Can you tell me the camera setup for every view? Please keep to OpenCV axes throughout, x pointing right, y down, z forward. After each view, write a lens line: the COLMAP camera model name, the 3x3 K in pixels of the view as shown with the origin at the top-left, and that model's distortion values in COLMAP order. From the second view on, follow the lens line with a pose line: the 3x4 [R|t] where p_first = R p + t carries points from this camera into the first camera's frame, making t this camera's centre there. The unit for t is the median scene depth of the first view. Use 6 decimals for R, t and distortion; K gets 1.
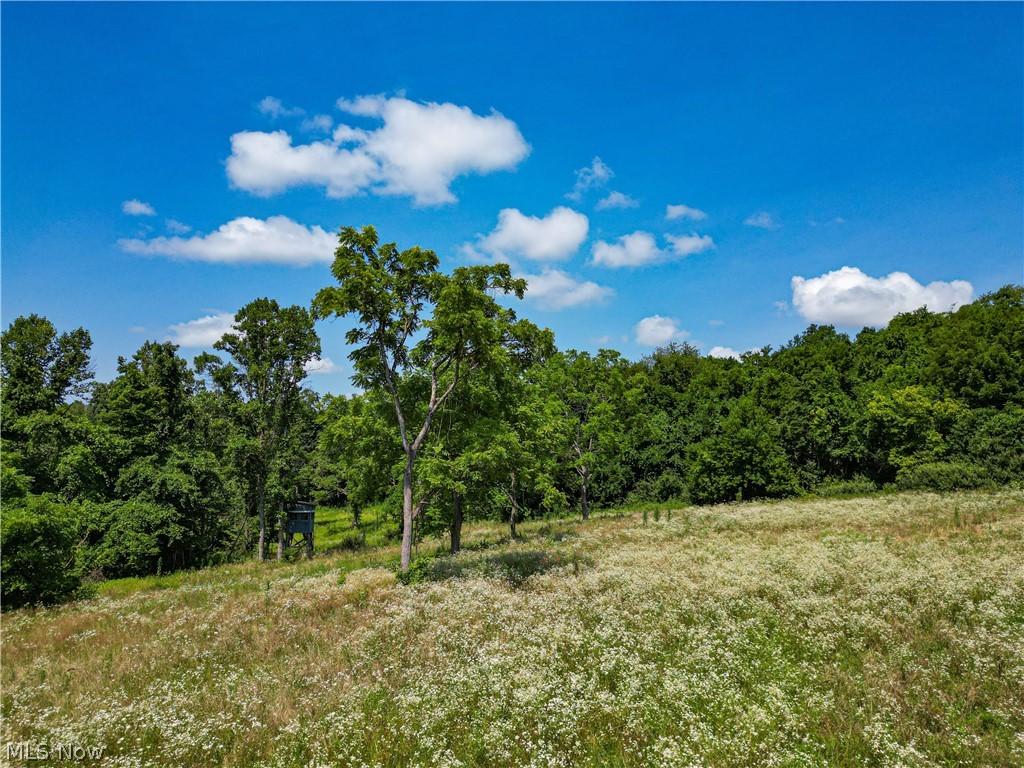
lens RADIAL K [[712.5, 0, 513.5], [0, 712.5, 380.6], [0, 0, 1]] dist [0.073297, -0.080327]
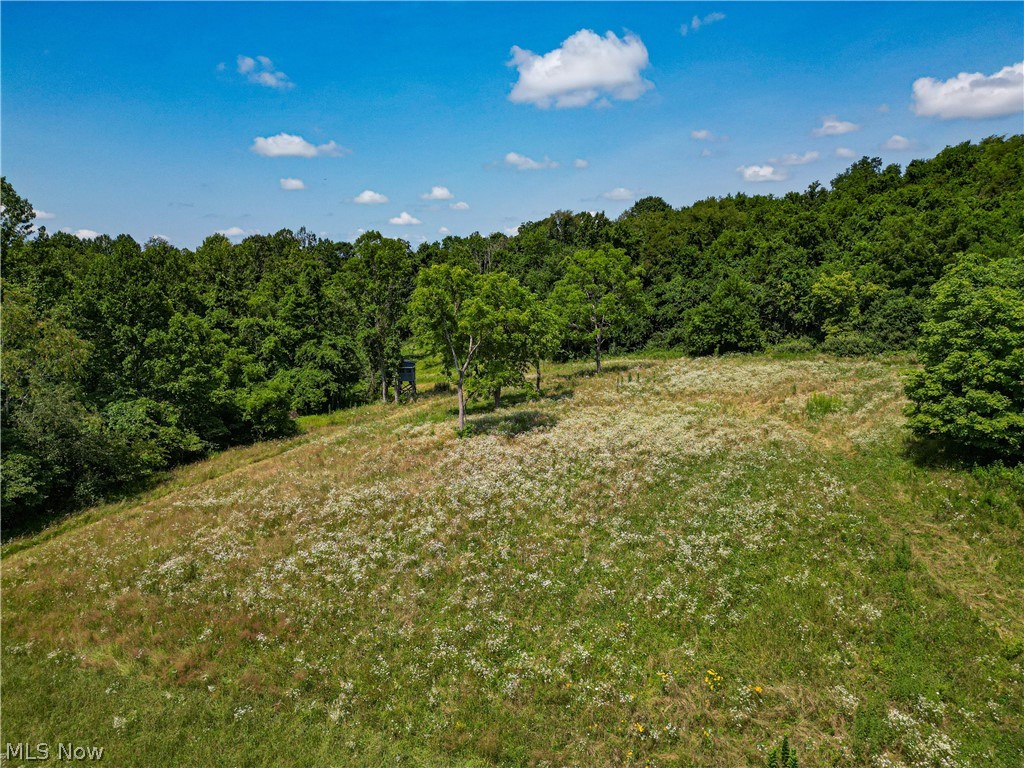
lens RADIAL K [[712.5, 0, 513.5], [0, 712.5, 380.6], [0, 0, 1]] dist [0.073297, -0.080327]
pose [[0.992057, -0.002171, -0.125770, 0.123259], [0.036487, 0.961832, 0.271196, -0.202647], [0.120381, -0.273630, 0.954272, -0.436296]]
